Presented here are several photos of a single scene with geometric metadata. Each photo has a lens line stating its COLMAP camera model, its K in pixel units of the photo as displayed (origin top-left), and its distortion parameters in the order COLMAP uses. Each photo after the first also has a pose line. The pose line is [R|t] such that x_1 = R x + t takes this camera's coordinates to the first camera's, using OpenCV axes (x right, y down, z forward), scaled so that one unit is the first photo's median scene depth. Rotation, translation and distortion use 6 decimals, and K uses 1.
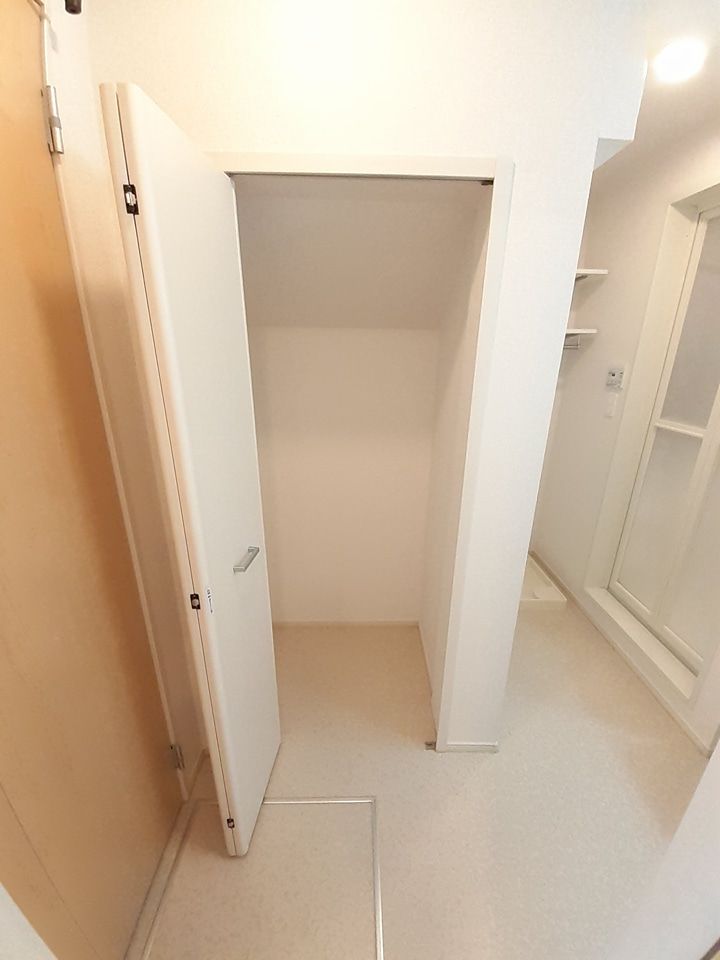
lens RADIAL K [[381.4, 0, 358.6], [0, 381.4, 477.6], [0, 0, 1]] dist [-0.017617, -0.002496]
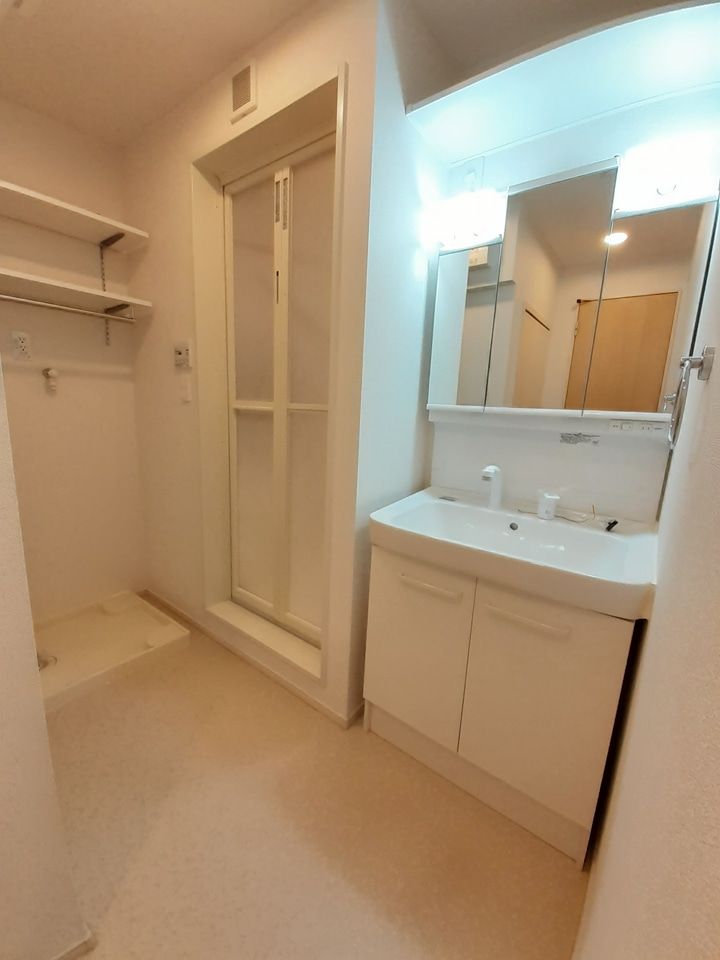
lens RADIAL K [[381.4, 0, 360.4], [0, 381.4, 481.6], [0, 0, 1]] dist [-0.017617, -0.002496]
pose [[0.614913, -0.123287, 0.778898, 0.216994], [0.224418, 0.974222, -0.022967, 0.131938], [-0.755989, 0.188921, 0.626730, 0.196217]]
